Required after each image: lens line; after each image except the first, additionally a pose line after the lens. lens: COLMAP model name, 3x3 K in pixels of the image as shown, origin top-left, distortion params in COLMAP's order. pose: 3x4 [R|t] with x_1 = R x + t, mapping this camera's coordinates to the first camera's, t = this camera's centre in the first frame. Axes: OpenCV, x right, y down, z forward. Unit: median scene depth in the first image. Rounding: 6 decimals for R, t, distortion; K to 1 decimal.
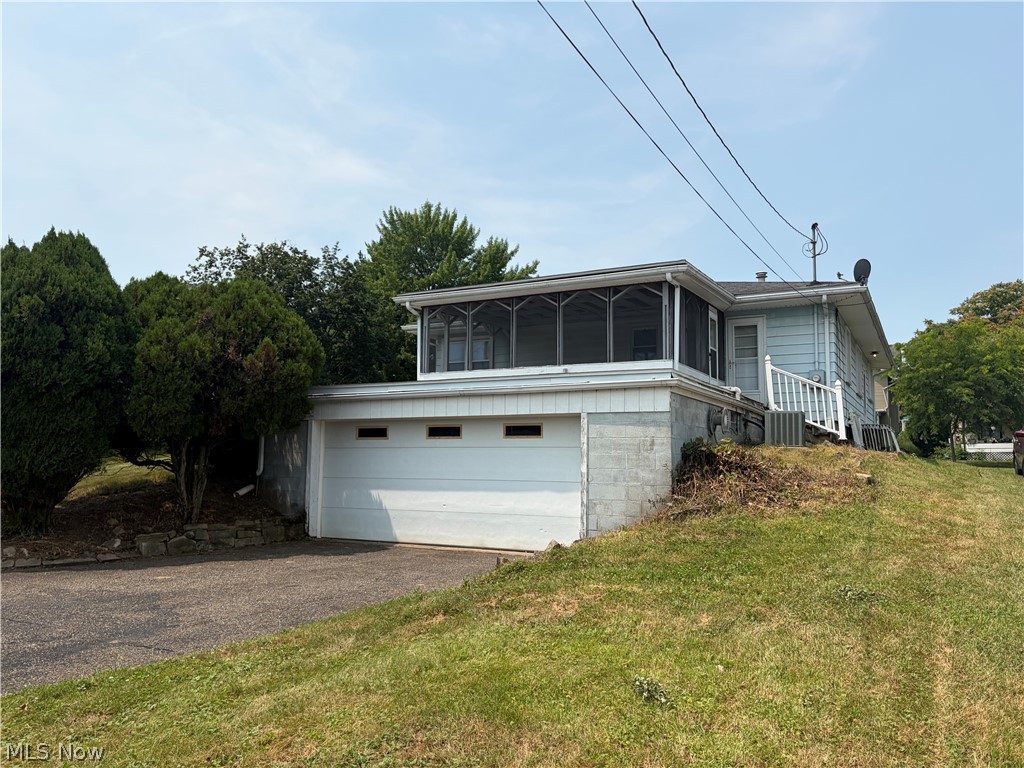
lens RADIAL K [[784.8, 0, 512.0], [0, 784.8, 384.0], [0, 0, 1]] dist [0.007483, 0.000565]
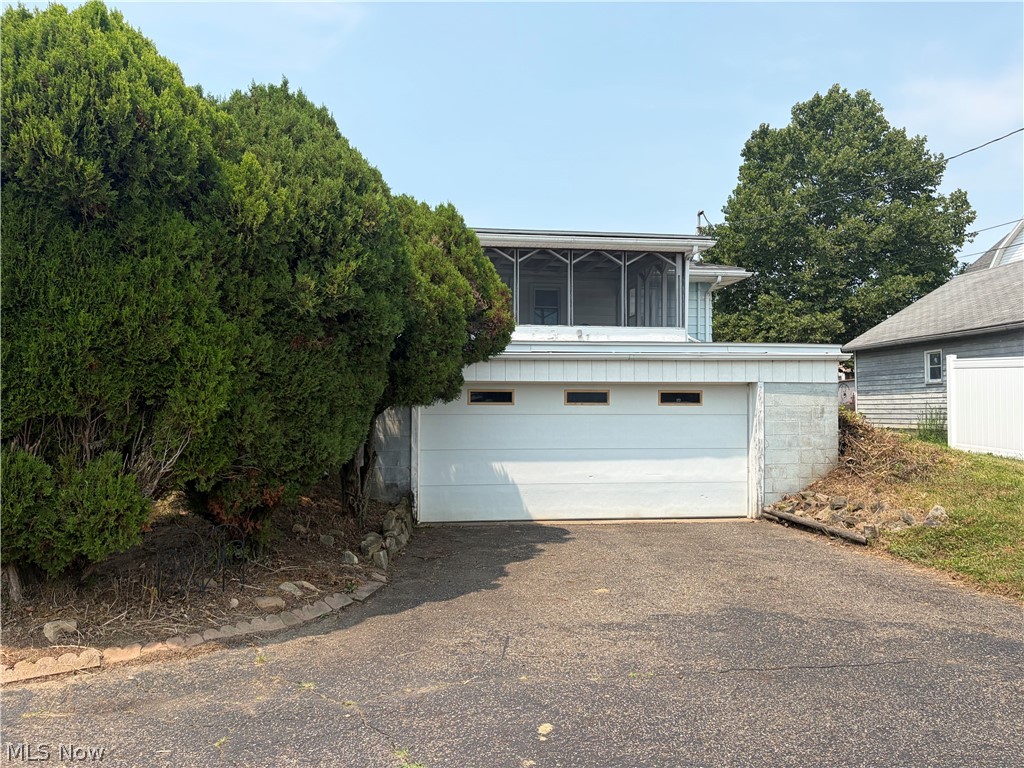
lens RADIAL K [[784.8, 0, 512.0], [0, 784.8, 384.0], [0, 0, 1]] dist [0.007483, 0.000565]
pose [[0.827638, 0.013346, 0.561104, -0.708412], [-0.048768, 0.997646, 0.048204, 0.005114], [-0.559140, -0.067260, 0.826340, 0.301156]]
